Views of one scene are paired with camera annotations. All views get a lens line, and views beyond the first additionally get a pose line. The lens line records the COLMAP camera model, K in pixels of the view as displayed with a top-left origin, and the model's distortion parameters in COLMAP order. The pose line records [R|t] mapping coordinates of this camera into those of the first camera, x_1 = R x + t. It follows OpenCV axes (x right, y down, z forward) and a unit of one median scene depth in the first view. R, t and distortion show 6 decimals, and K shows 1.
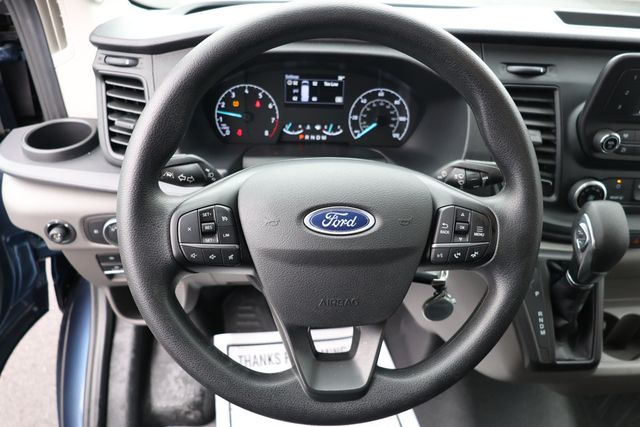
lens RADIAL K [[444.6, 0, 320.0], [0, 444.6, 213.5], [0, 0, 1]] dist [0.004321, 0.002981]
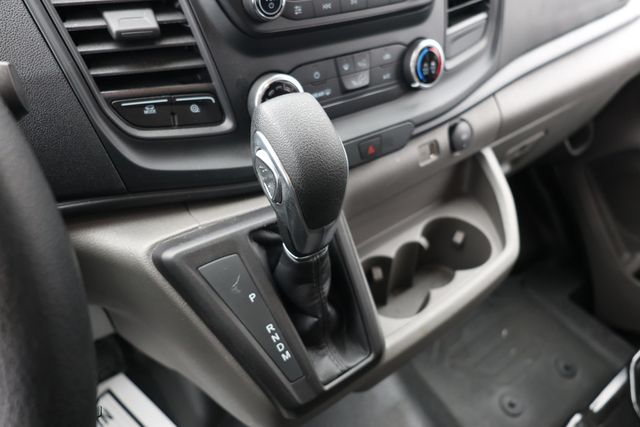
lens RADIAL K [[442.0, 0, 320.0], [0, 442.0, 213.5], [0, 0, 1]] dist [-0.009968, -0.003111]
pose [[0.850799, -0.368262, 0.374865, 0.374662], [0.347199, 0.929418, 0.125038, 0.042589], [-0.394453, 0.023771, 0.918609, 0.442278]]
